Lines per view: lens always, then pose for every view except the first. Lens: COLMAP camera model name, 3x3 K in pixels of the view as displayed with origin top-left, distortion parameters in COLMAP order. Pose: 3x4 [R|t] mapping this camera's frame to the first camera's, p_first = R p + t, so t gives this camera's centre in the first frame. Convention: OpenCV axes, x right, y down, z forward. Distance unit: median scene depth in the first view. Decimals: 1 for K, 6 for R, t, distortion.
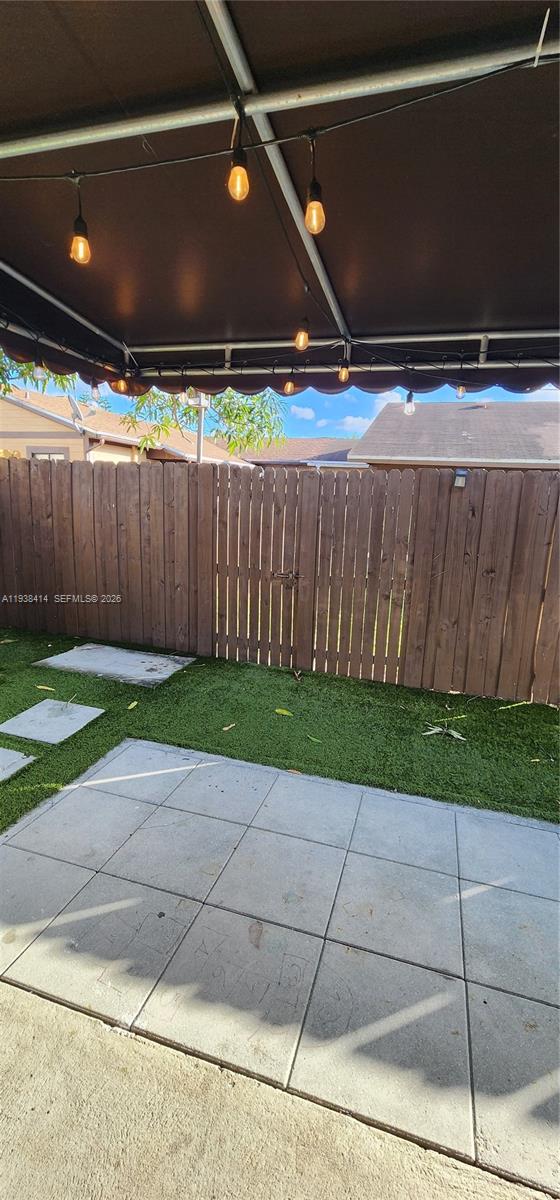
lens RADIAL K [[493.2, 0, 293.3], [0, 493.2, 592.2], [0, 0, 1]] dist [0.001635, 0.000337]
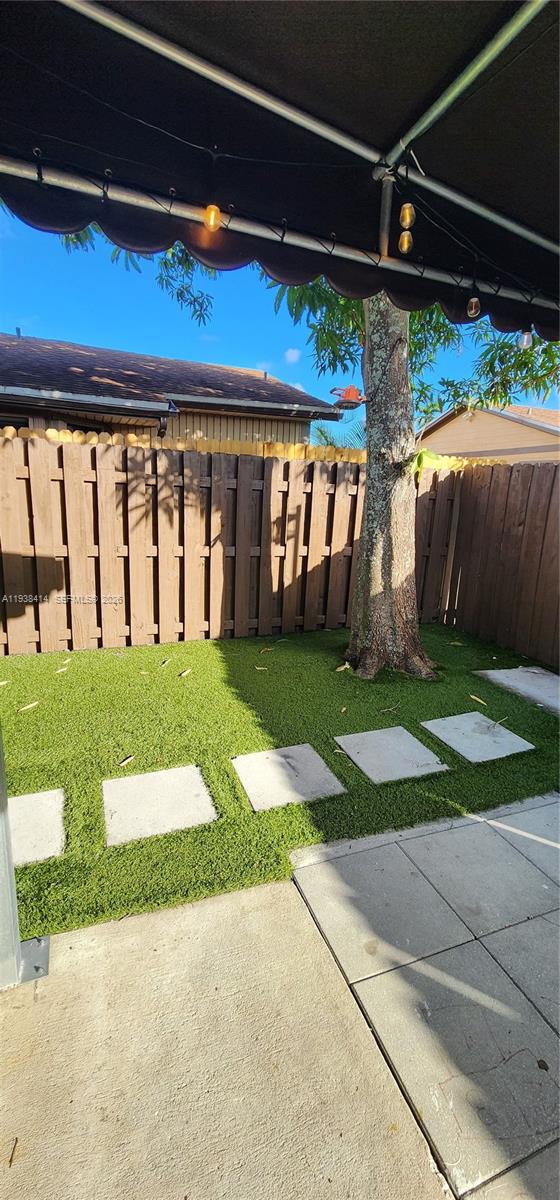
lens RADIAL K [[493.2, 0, 293.3], [0, 493.2, 592.2], [0, 0, 1]] dist [0.001635, 0.000337]
pose [[0.618061, 0.144026, -0.772824, -0.021638], [-0.174673, 0.983660, 0.043625, 0.013035], [0.766479, 0.108028, 0.633119, 0.114740]]
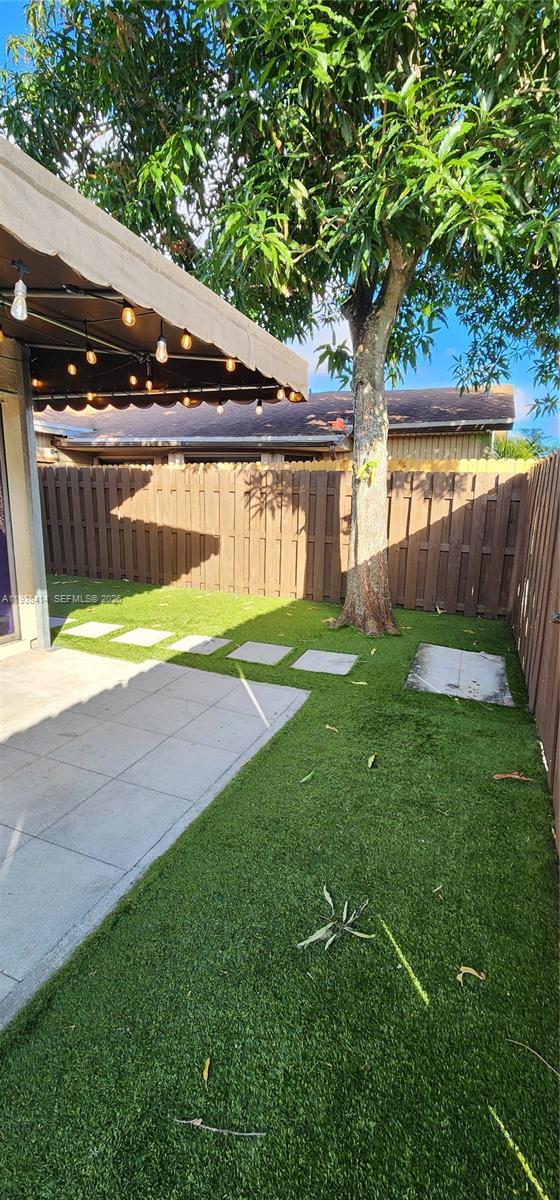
lens RADIAL K [[498.3, 0, 287.4], [0, 498.3, 592.7], [0, 0, 1]] dist [0.001382, -0.000959]
pose [[-0.100102, 0.149147, -0.983735, 0.738825], [-0.229988, 0.958457, 0.168717, -0.106287], [0.968032, 0.243136, -0.061641, 0.886017]]
